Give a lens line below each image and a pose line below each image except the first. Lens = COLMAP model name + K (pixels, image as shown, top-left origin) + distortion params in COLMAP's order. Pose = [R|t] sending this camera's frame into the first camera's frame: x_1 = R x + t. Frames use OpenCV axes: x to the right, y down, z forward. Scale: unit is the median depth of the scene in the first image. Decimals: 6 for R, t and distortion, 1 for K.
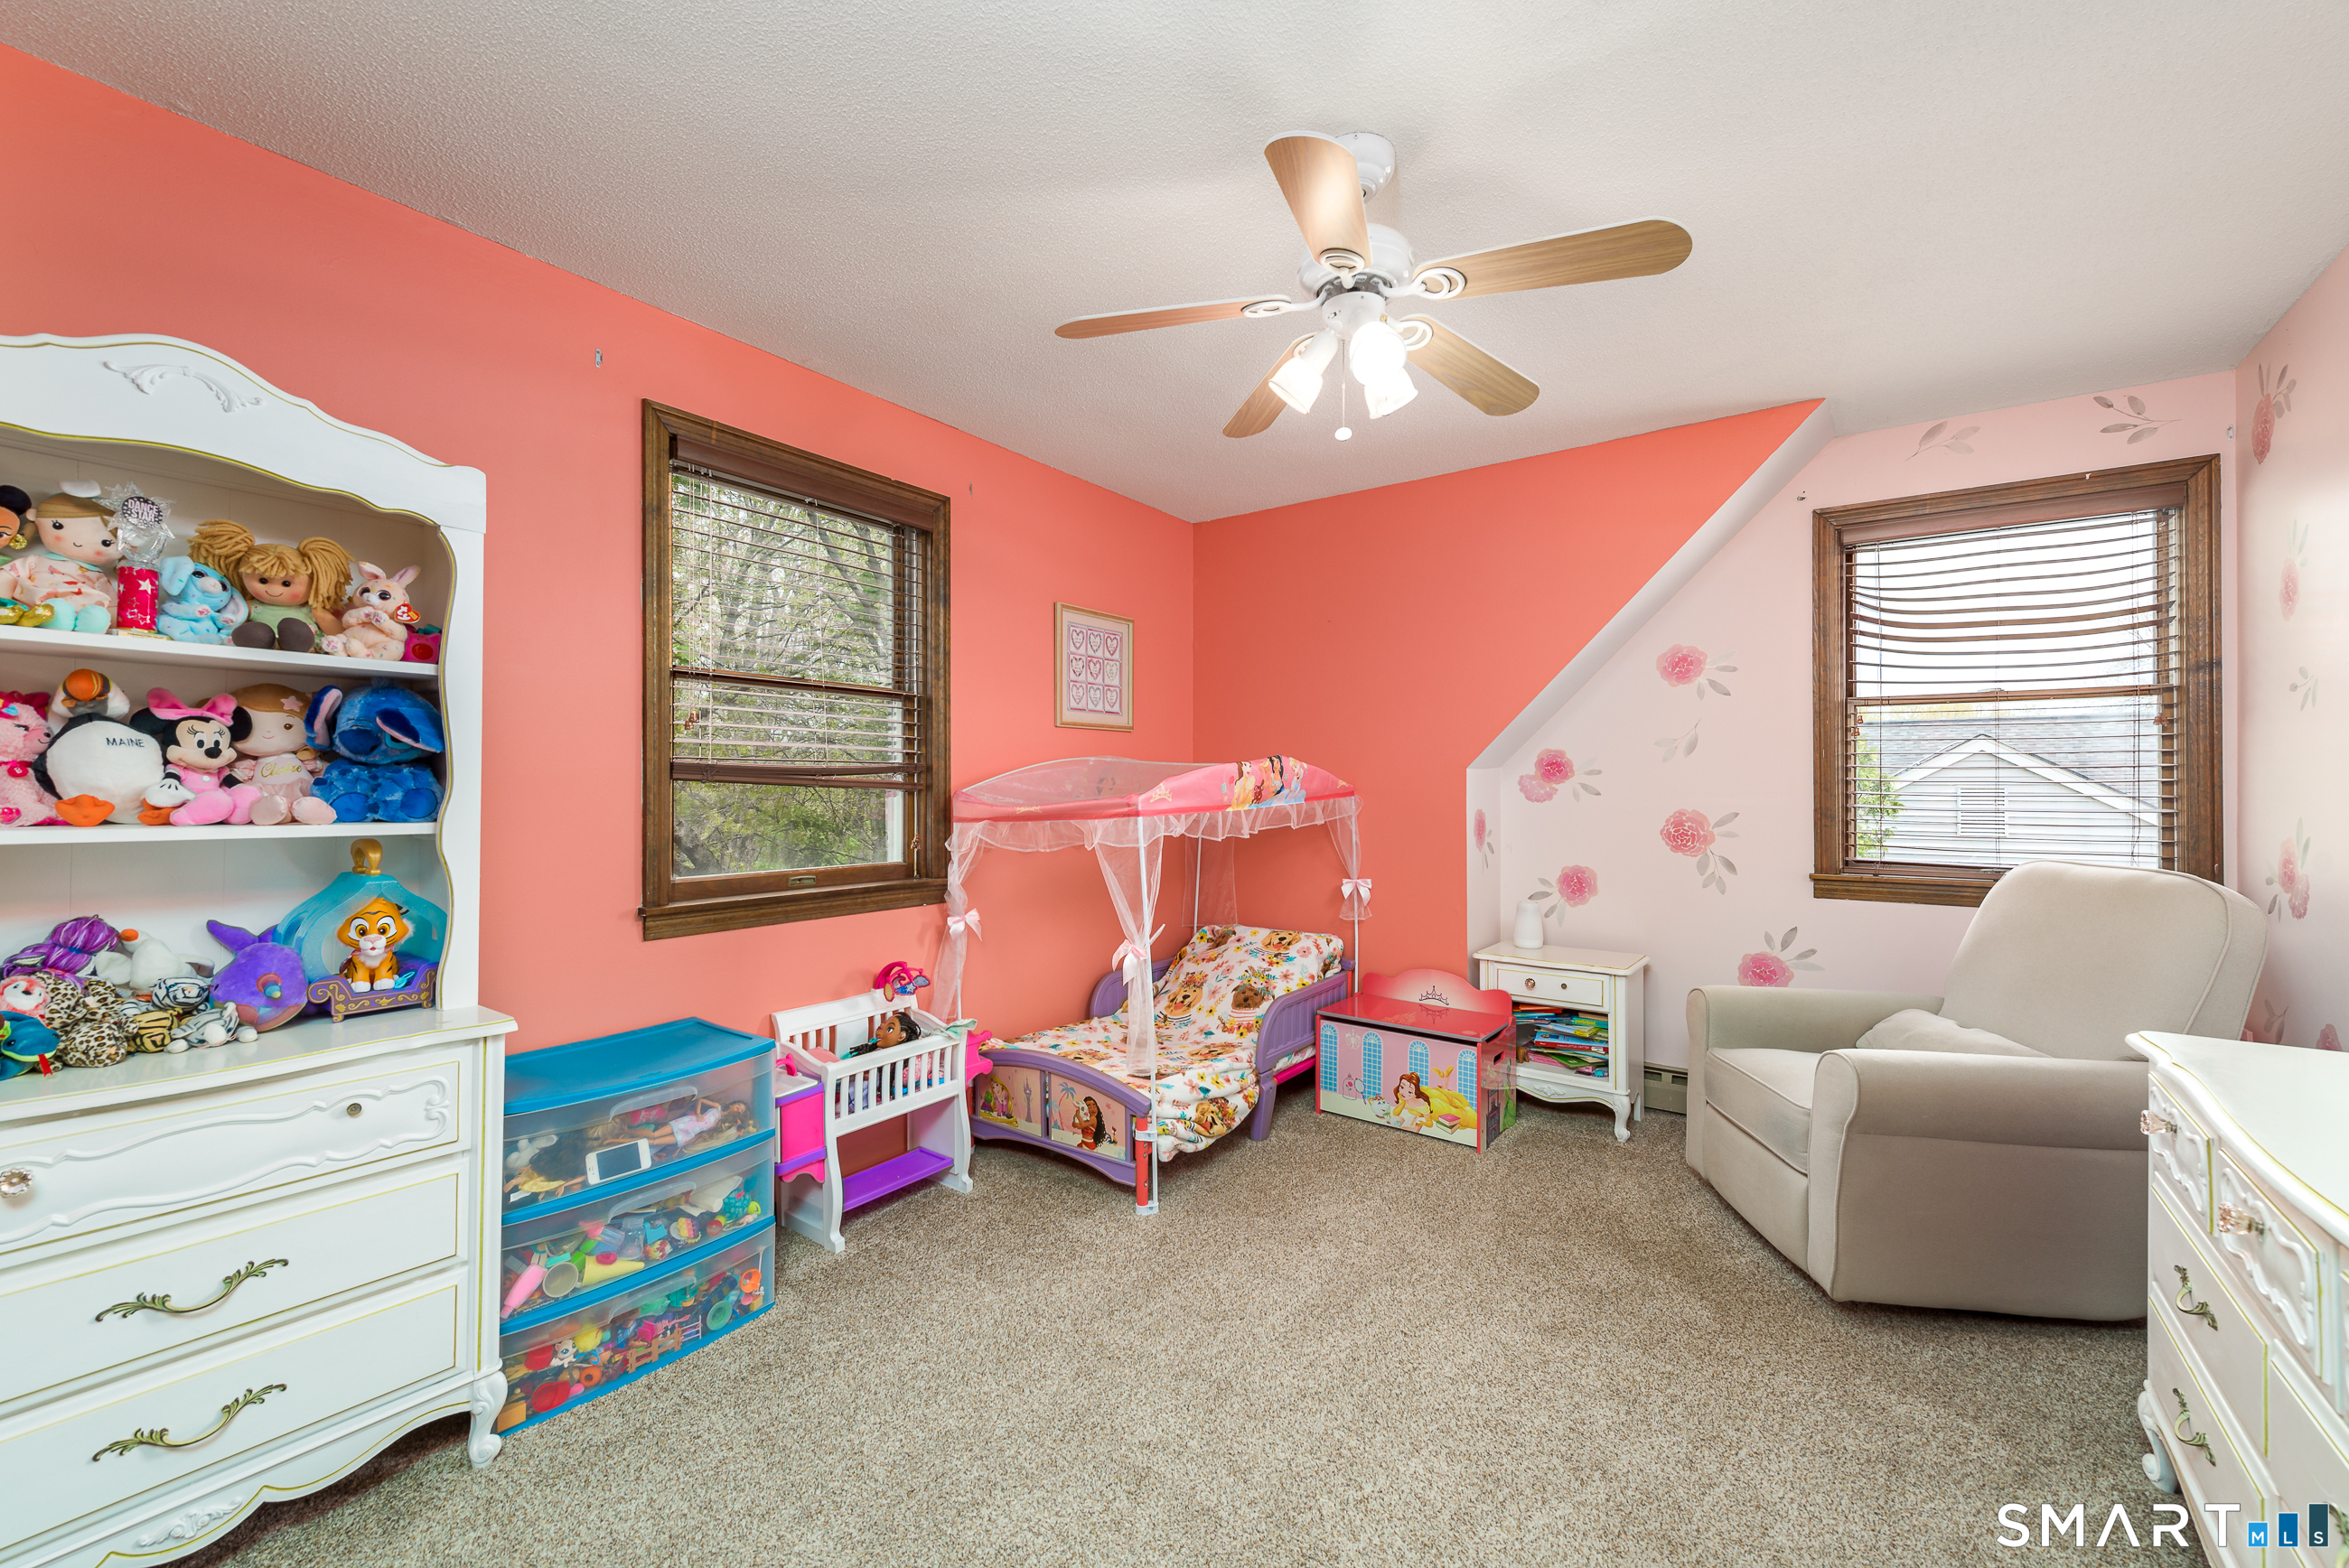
lens RADIAL K [[941.5, 0, 1164.2], [0, 941.5, 785.0], [0, 0, 1]] dist [0.001571, 0.000405]
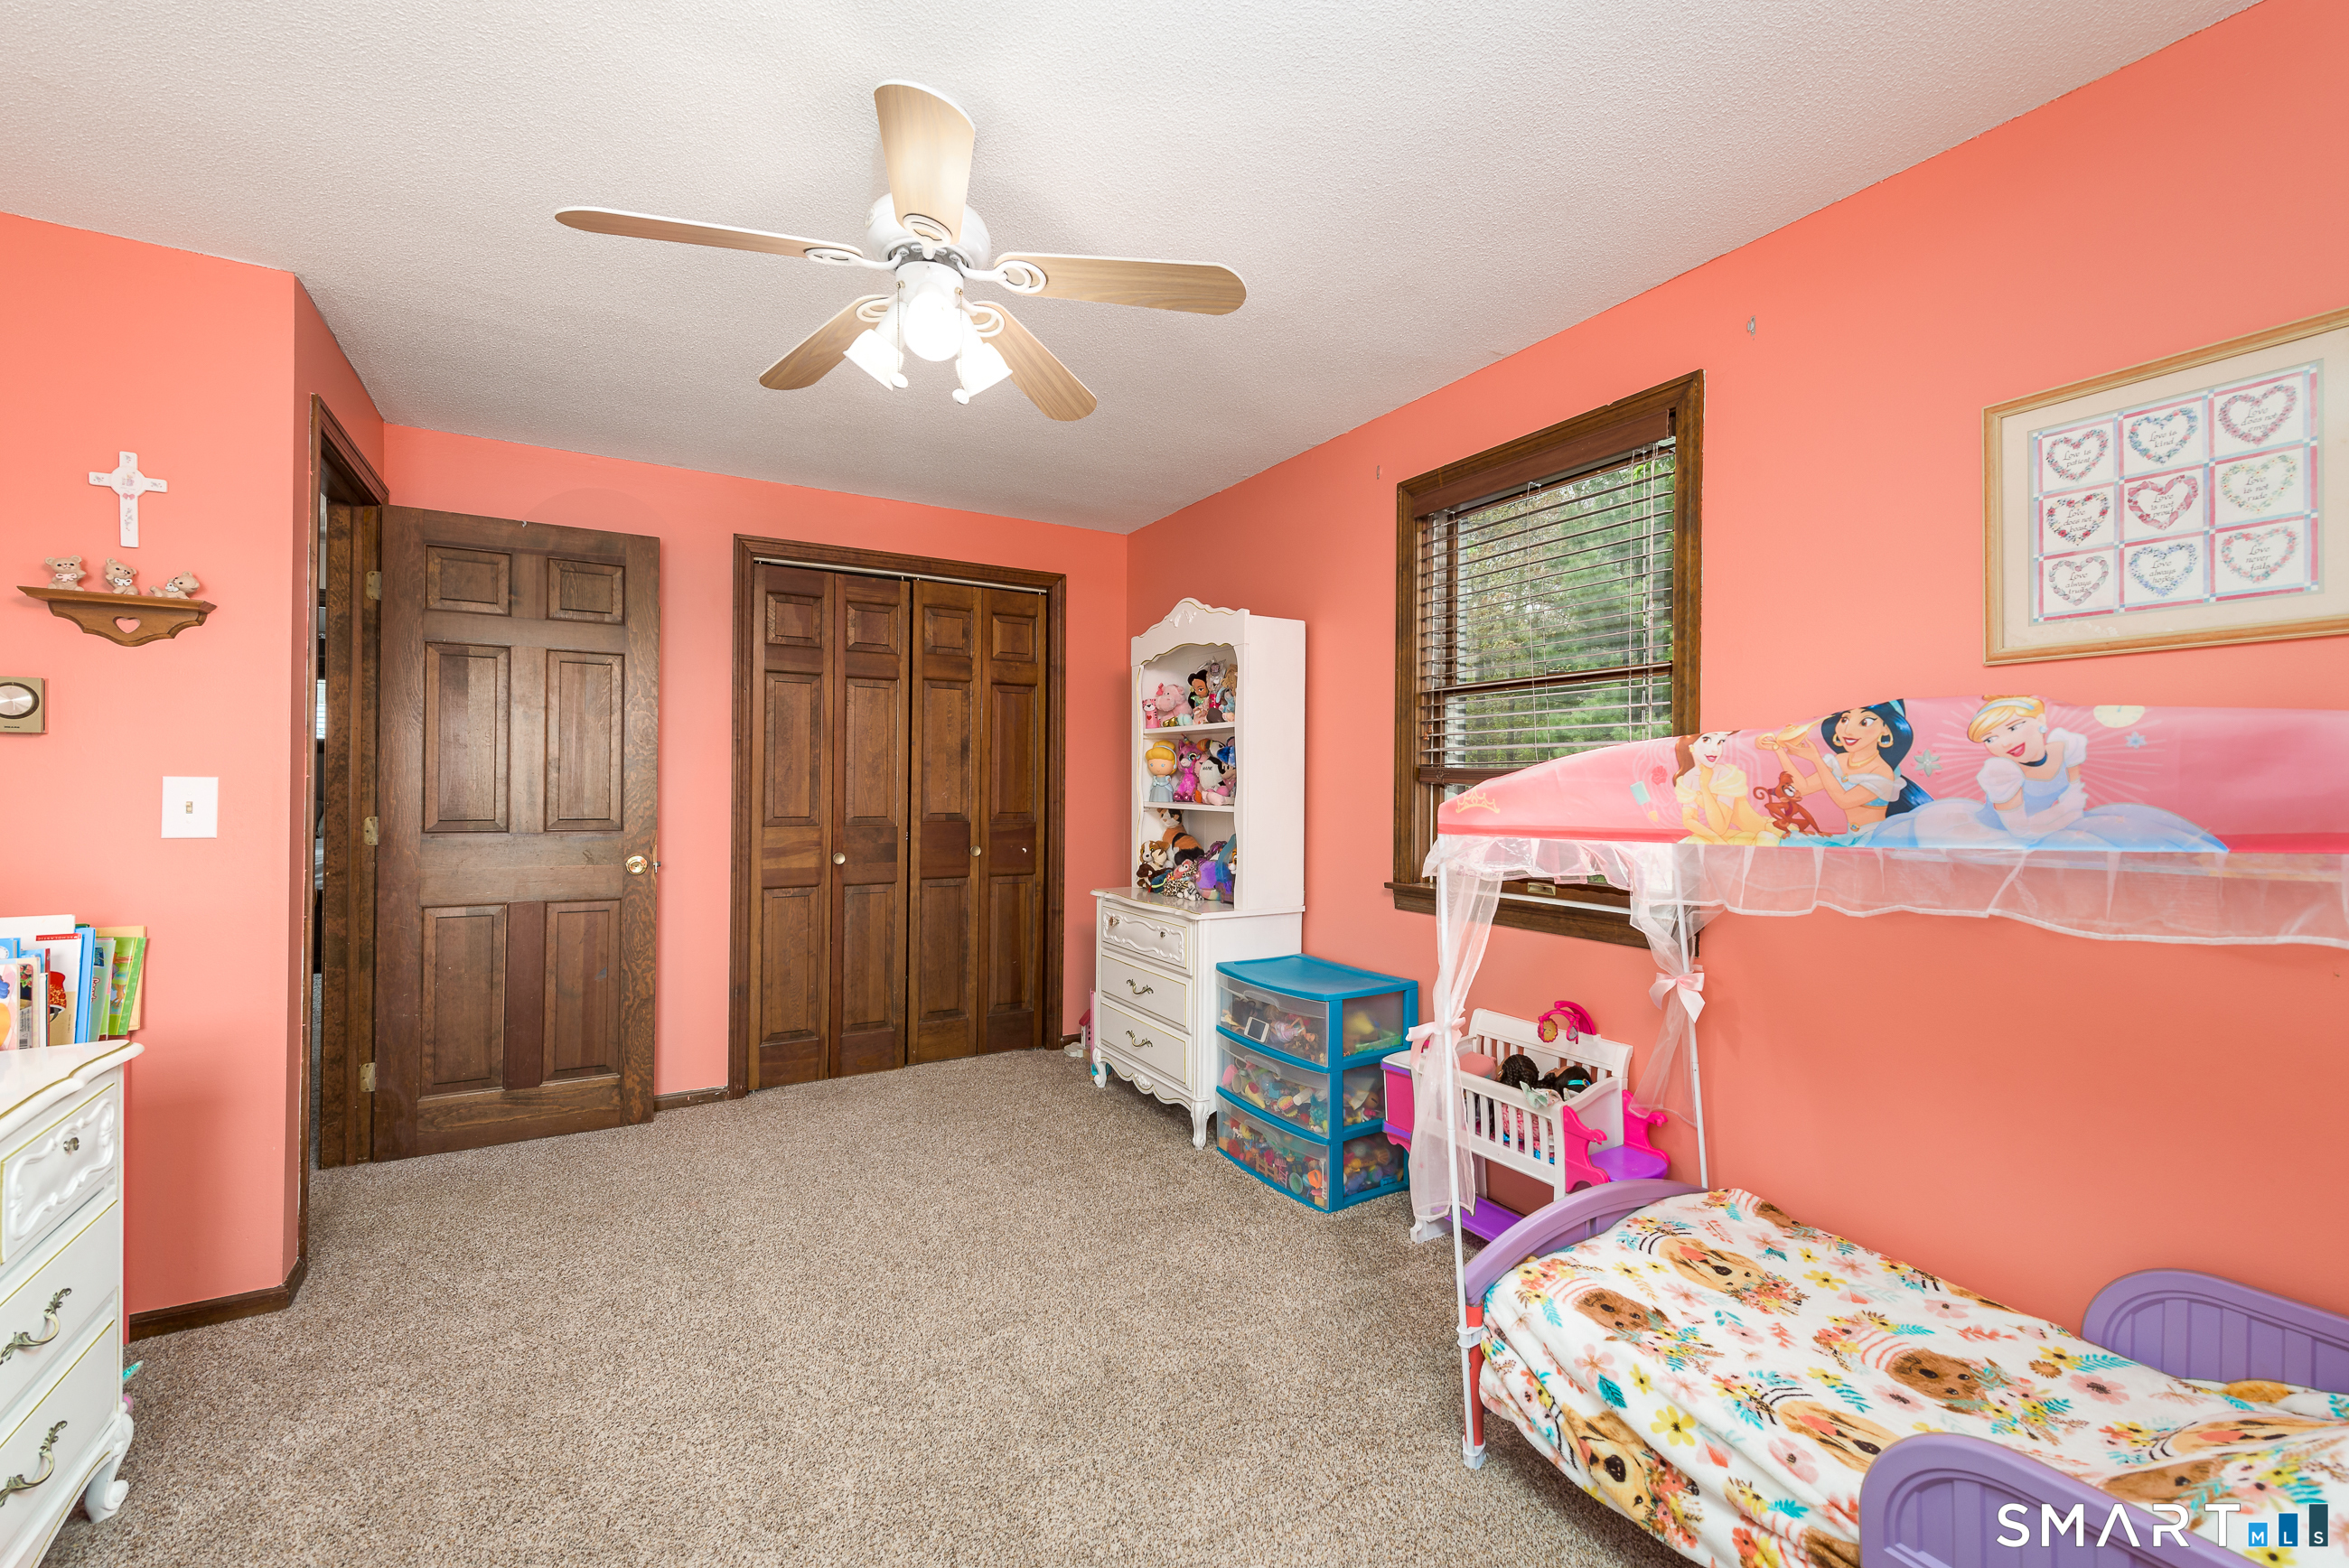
lens RADIAL K [[941.5, 0, 1164.2], [0, 941.5, 785.0], [0, 0, 1]] dist [0.001571, 0.000405]
pose [[-0.390891, -0.000383, -0.920437, 0.597240], [-0.001858, 0.999998, 0.000373, -0.000425], [0.920435, 0.001856, -0.390891, 0.973960]]
